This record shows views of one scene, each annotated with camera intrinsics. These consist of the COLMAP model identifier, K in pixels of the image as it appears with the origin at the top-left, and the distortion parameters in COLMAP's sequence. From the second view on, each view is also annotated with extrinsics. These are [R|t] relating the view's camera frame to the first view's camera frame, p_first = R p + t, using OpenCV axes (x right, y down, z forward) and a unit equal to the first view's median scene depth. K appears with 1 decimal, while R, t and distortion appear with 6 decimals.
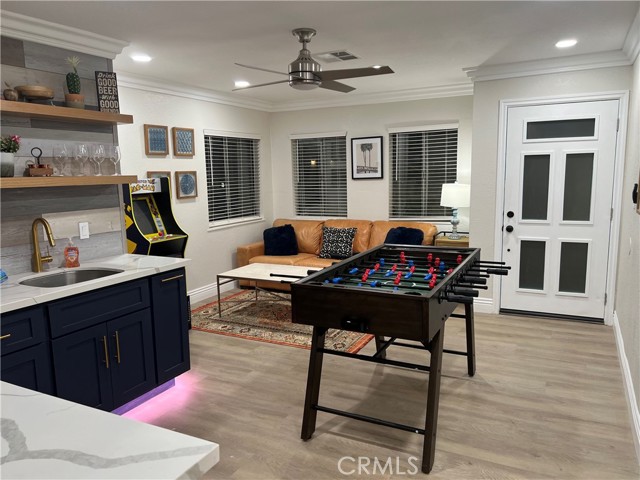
lens RADIAL K [[479.5, 0, 323.3], [0, 479.5, 241.2], [0, 0, 1]] dist [0.067805, -0.084244]
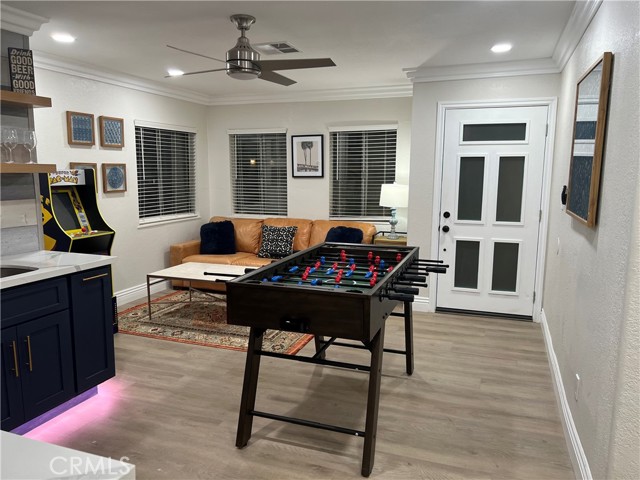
lens RADIAL K [[479.5, 0, 320.7], [0, 479.5, 241.4], [0, 0, 1]] dist [0.067805, -0.084244]
pose [[0.992693, 0.008028, 0.120399, 0.001217], [-0.007814, 0.999967, -0.002244, 0.007069], [-0.120413, 0.001287, 0.992723, 0.031665]]
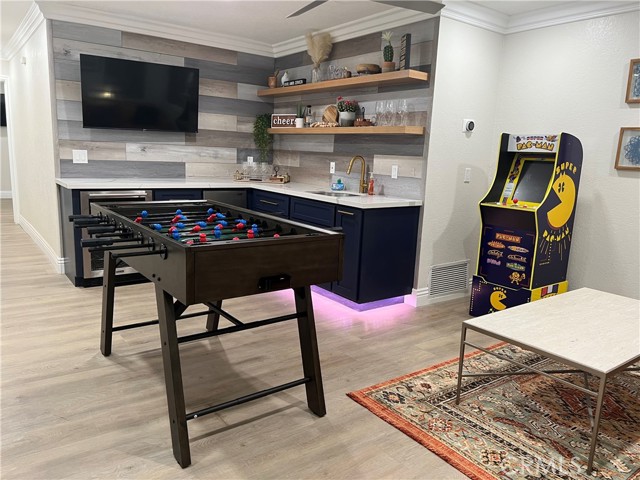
lens RADIAL K [[479.5, 0, 319.4], [0, 479.5, 243.0], [0, 0, 1]] dist [0.067805, -0.084244]
pose [[-0.447549, 0.172410, -0.877482, 0.684171], [-0.163486, 0.948927, 0.269832, -0.142866], [0.879188, 0.264219, -0.396505, 1.295057]]
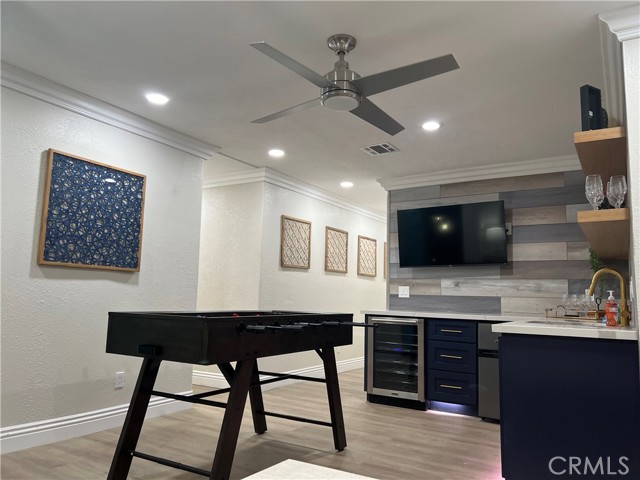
lens RADIAL K [[479.5, 0, 308.6], [0, 479.5, 237.0], [0, 0, 1]] dist [0.067805, -0.084244]
pose [[-0.995583, 0.009186, 0.093434, -0.054295], [0.011064, 0.999747, 0.019600, -0.115343], [-0.093230, 0.020547, -0.995433, 1.707414]]
